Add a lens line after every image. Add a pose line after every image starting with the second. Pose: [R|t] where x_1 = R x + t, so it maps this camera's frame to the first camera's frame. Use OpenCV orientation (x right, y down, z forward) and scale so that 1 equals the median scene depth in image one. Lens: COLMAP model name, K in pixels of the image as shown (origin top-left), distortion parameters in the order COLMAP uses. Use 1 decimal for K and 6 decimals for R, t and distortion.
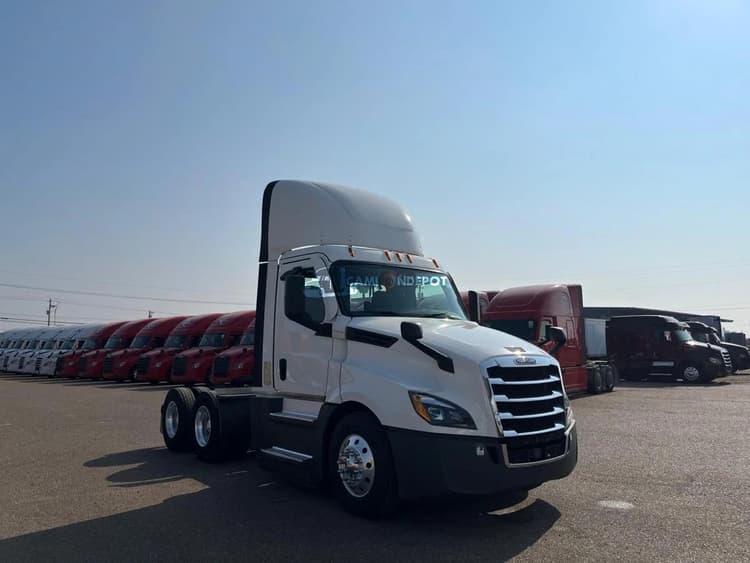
lens RADIAL K [[563.0, 0, 374.4], [0, 563.0, 251.9], [0, 0, 1]] dist [0.004889, -0.001812]
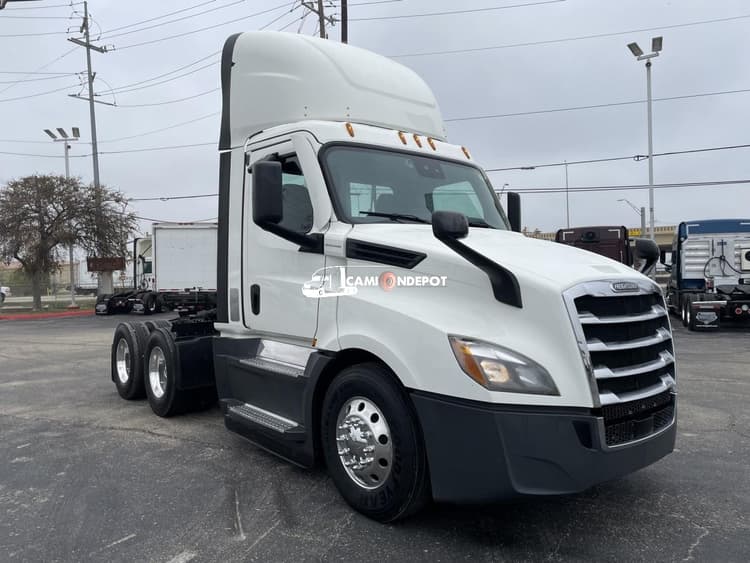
lens RADIAL K [[563.0, 0, 374.4], [0, 563.0, 251.9], [0, 0, 1]] dist [0.004889, -0.001812]
pose [[0.999819, -0.008196, 0.017191, -0.027345], [0.005762, 0.990532, 0.137159, 0.058514], [-0.018153, -0.137035, 0.990400, 0.339854]]
